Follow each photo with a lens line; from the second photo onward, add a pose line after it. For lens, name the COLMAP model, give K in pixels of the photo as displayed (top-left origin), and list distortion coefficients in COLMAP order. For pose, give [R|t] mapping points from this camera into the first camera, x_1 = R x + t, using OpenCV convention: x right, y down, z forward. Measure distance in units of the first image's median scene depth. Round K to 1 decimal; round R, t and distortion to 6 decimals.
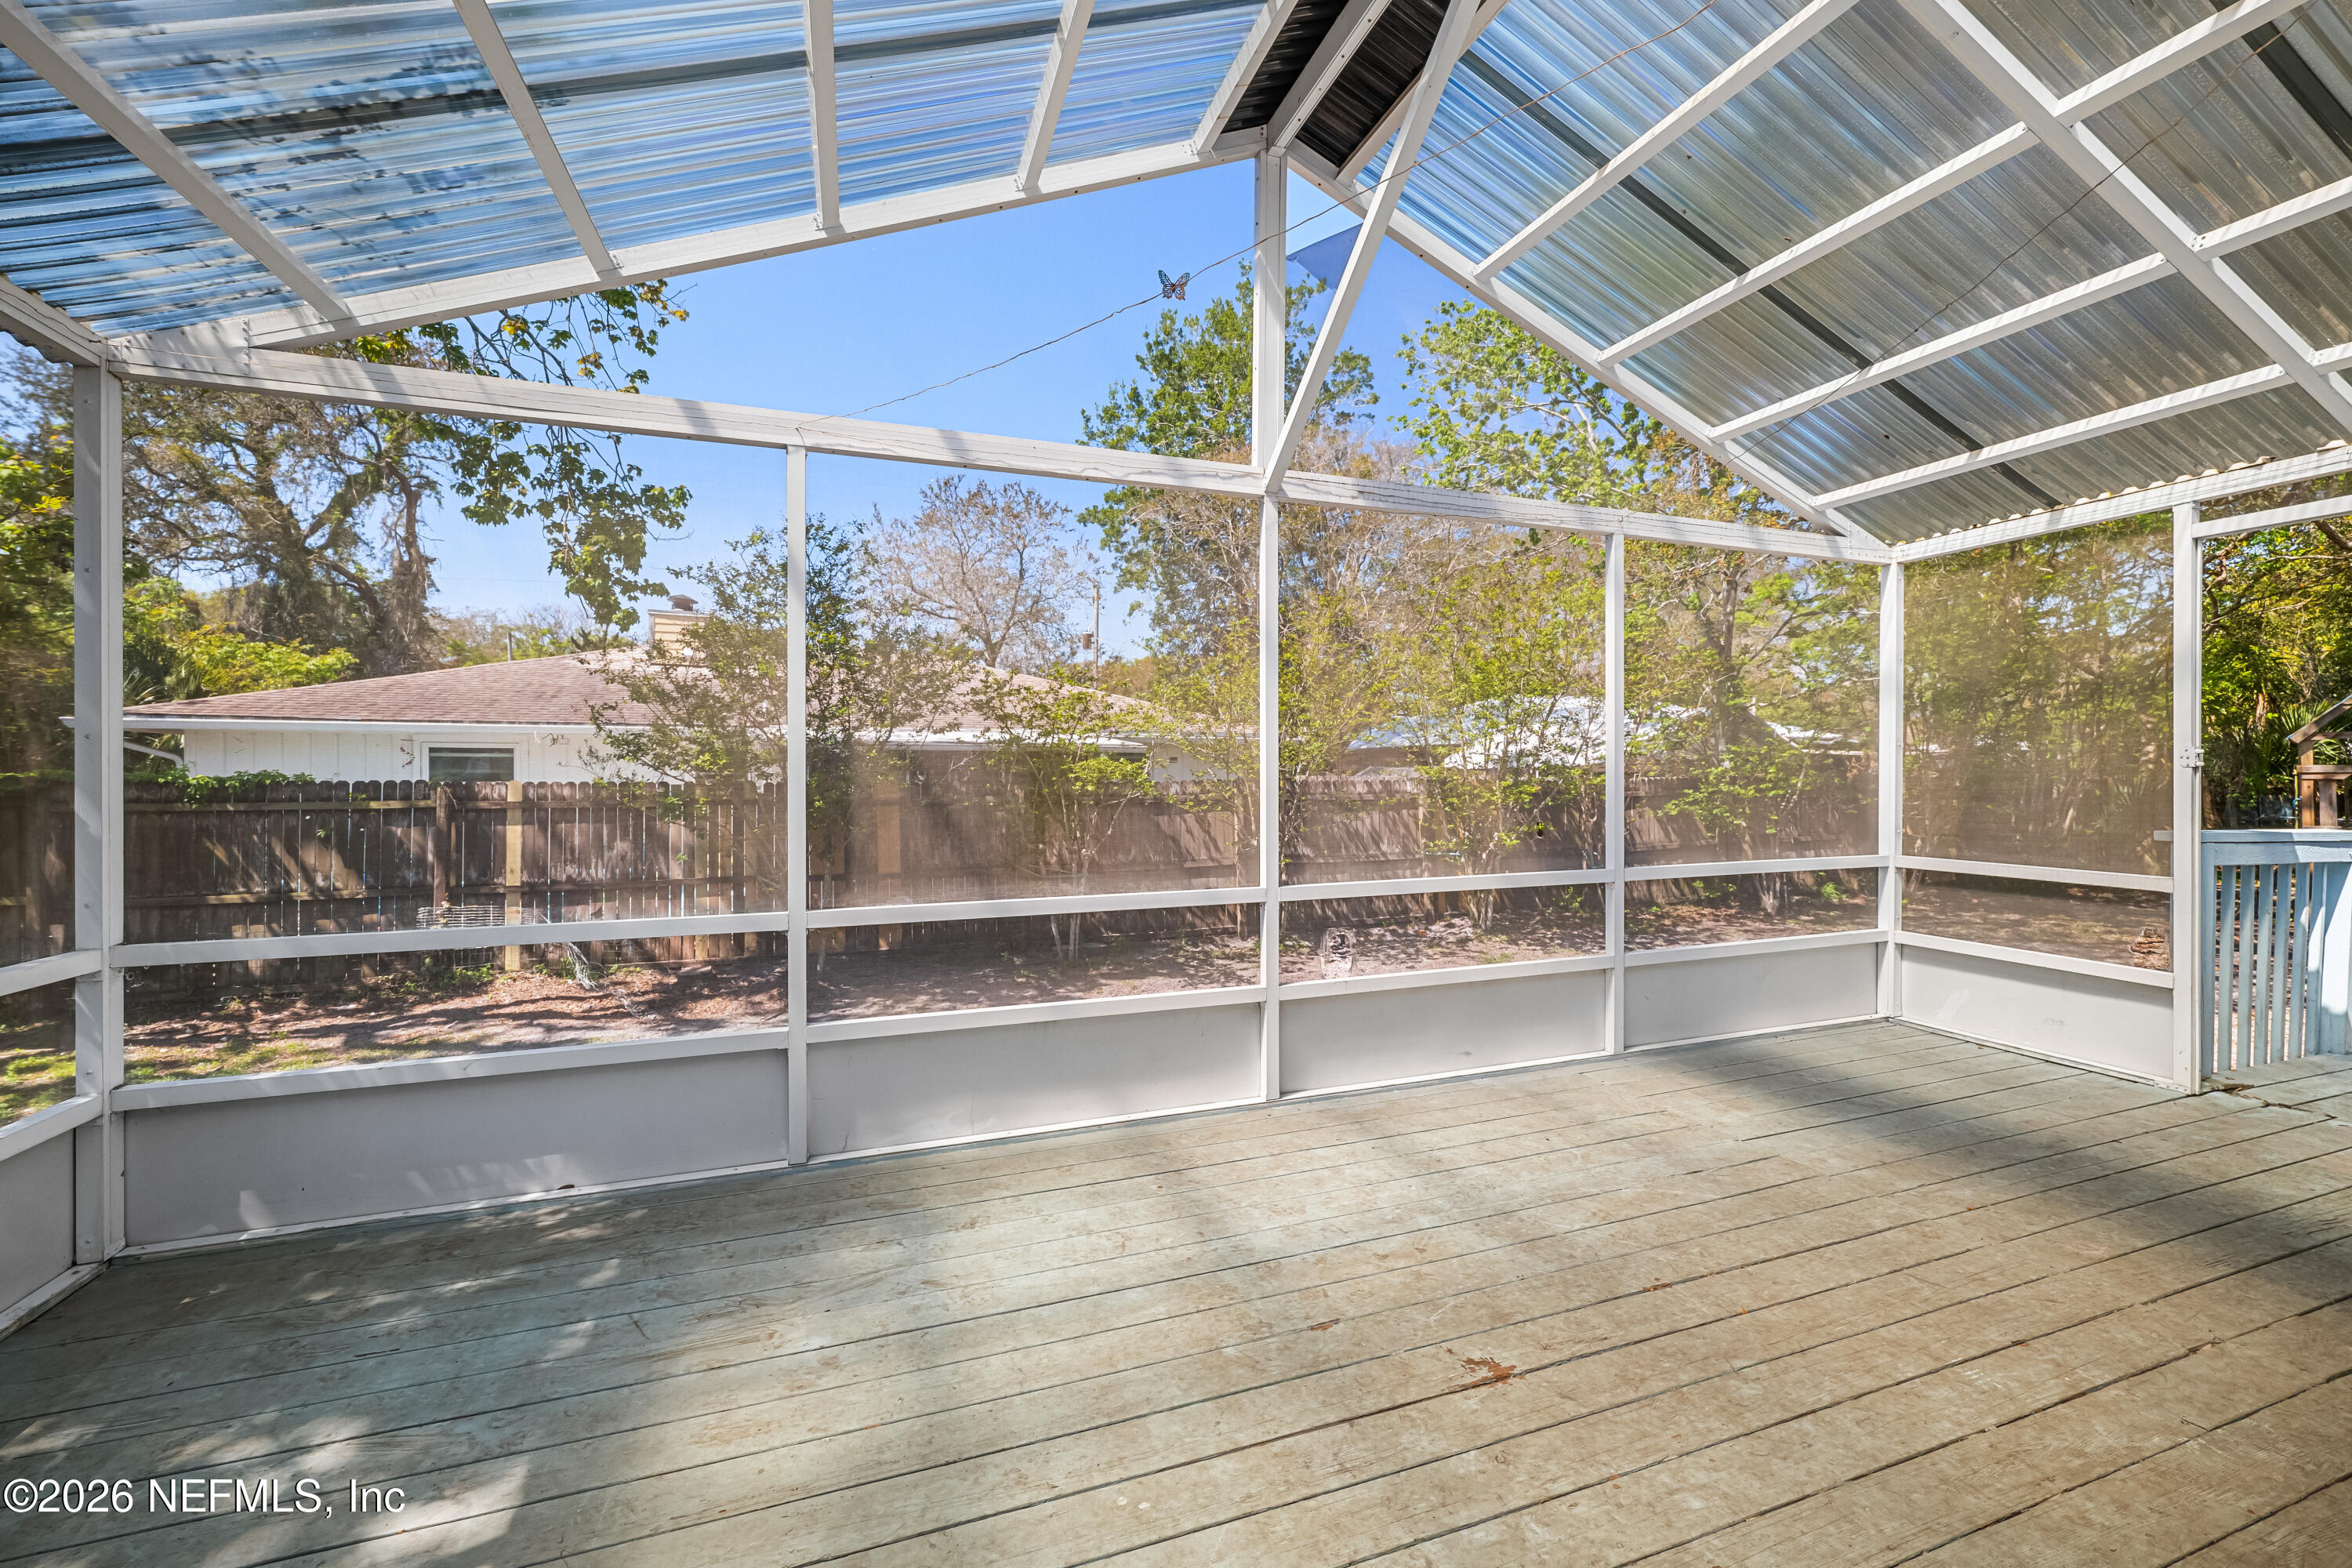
lens RADIAL K [[960.3, 0, 1171.2], [0, 960.3, 771.4], [0, 0, 1]] dist [0.001268, -0.000008]
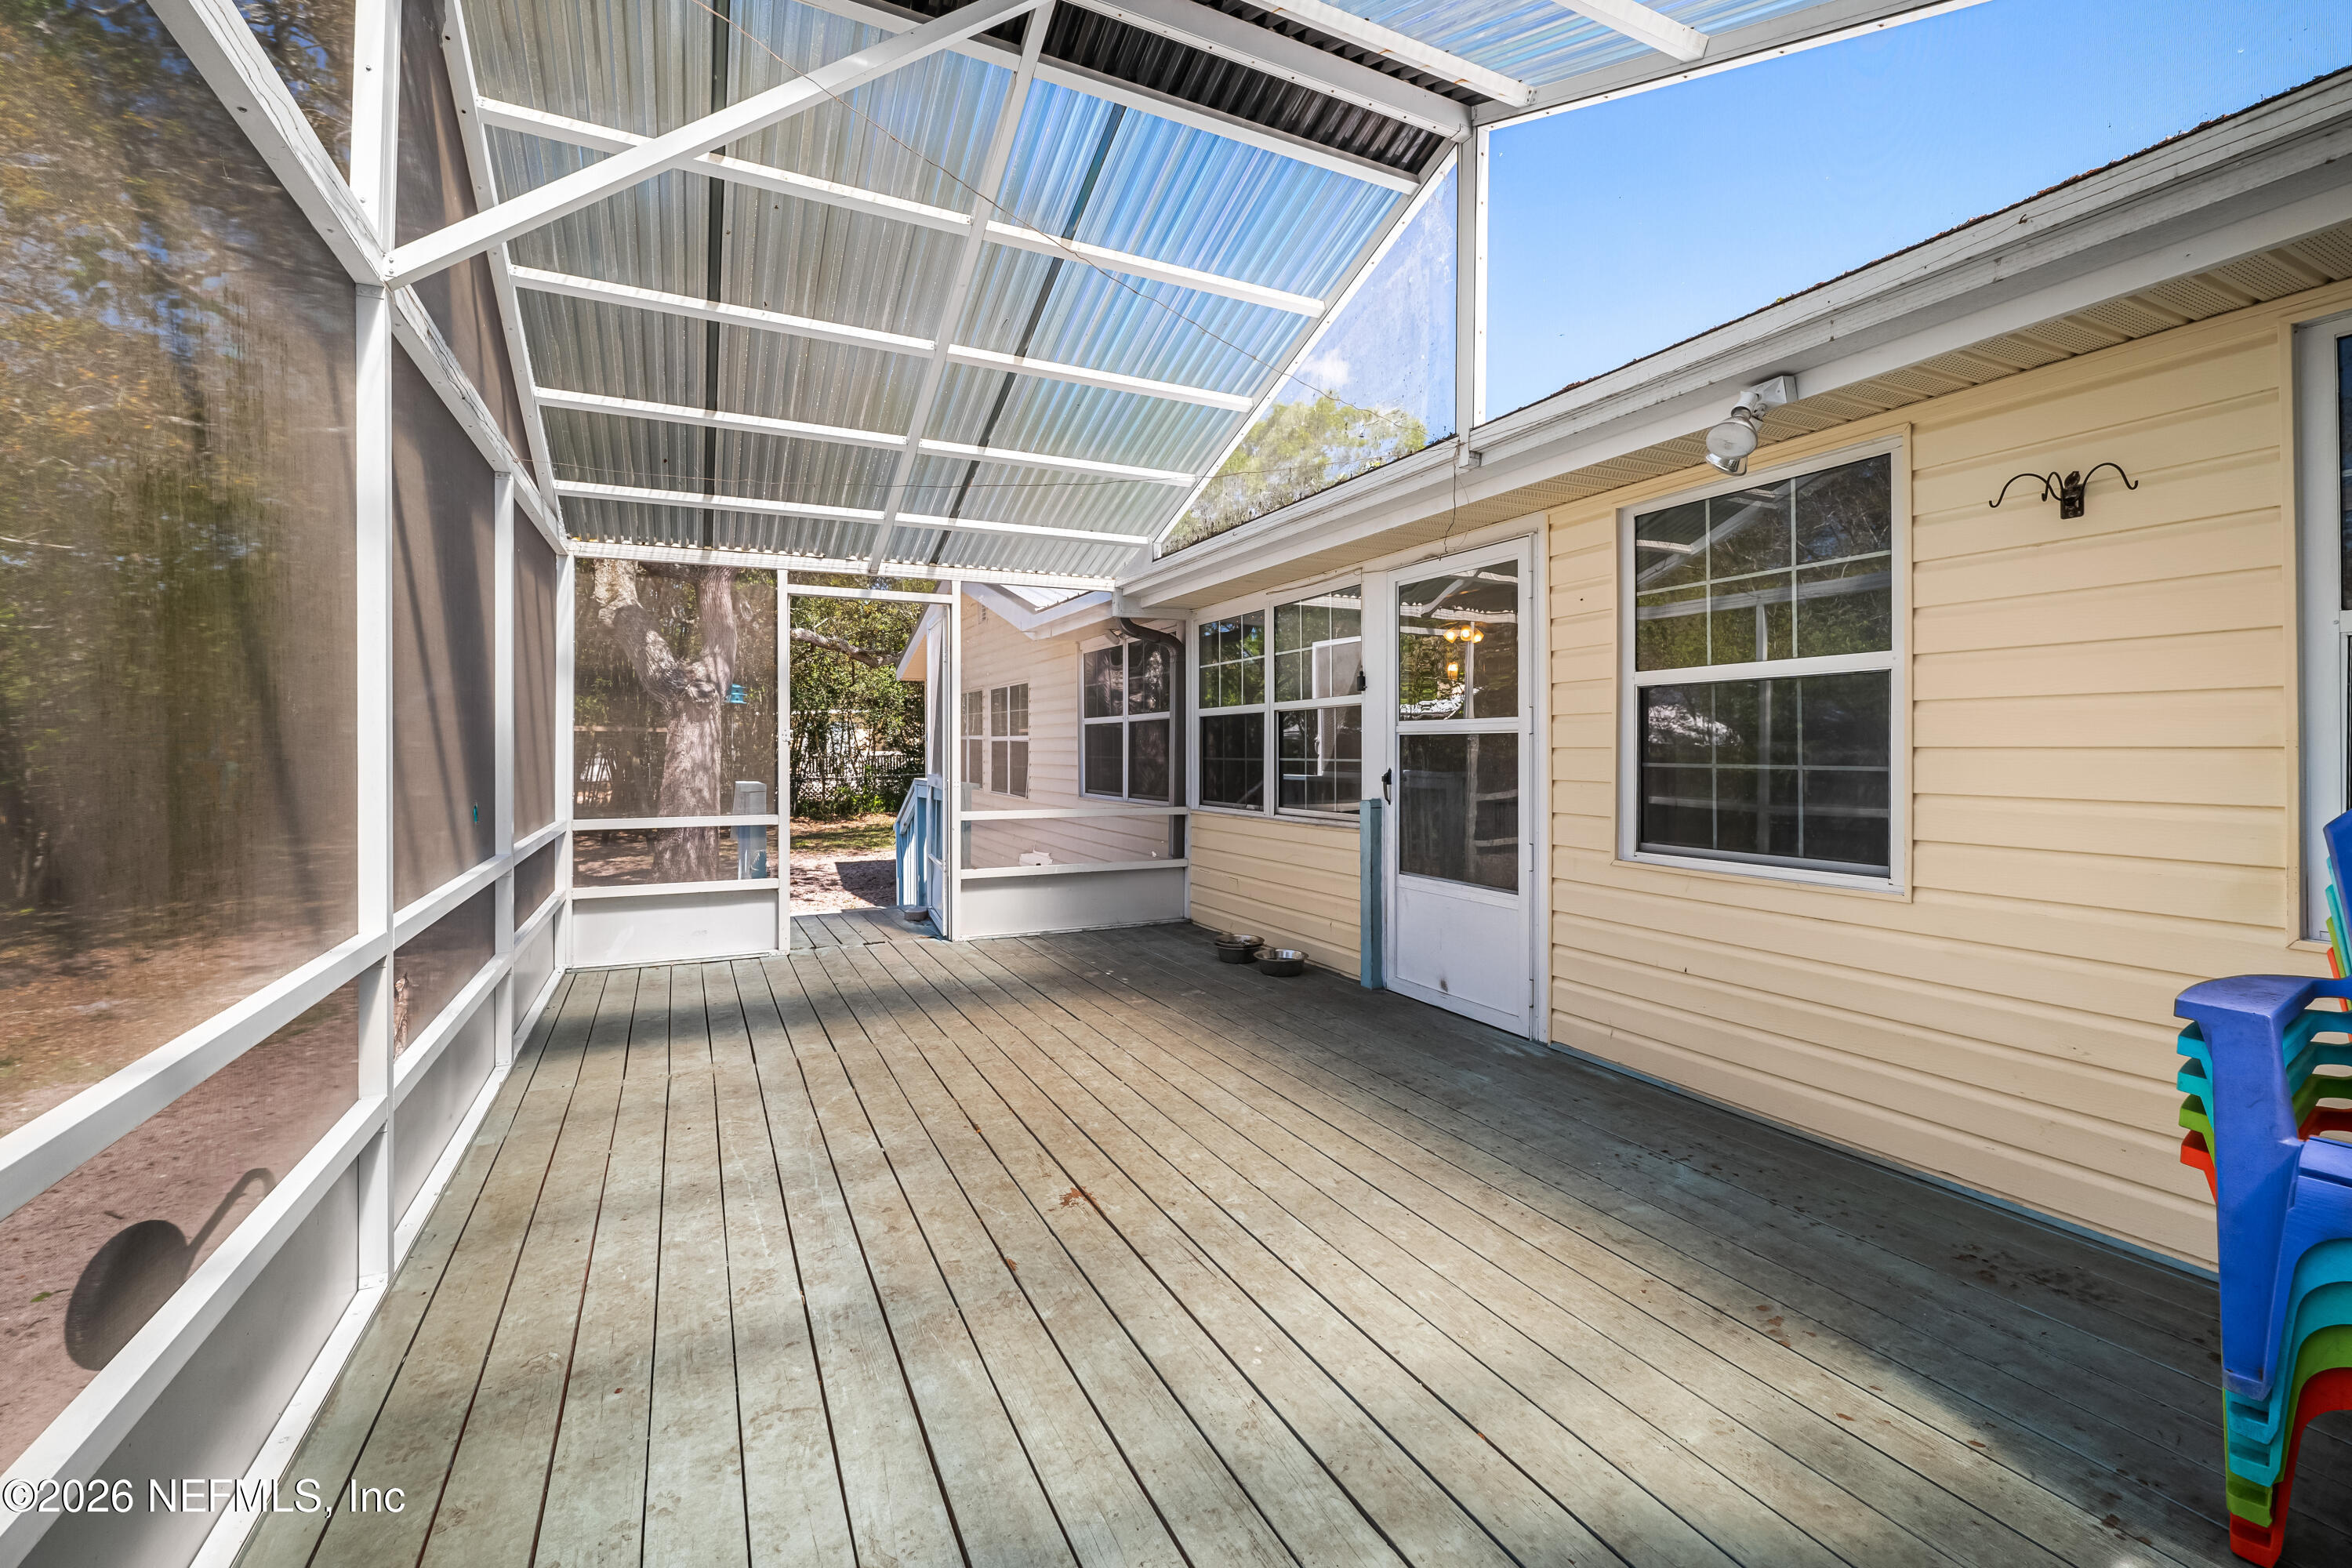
lens RADIAL K [[965.2, 0, 1176.3], [0, 965.2, 754.2], [0, 0, 1]] dist [0.000451, 0.000047]
pose [[-0.110783, -0.008283, 0.993810, -0.791460], [0.001605, 0.999962, 0.008513, 0.003925], [-0.993843, 0.002538, -0.110766, 0.803849]]
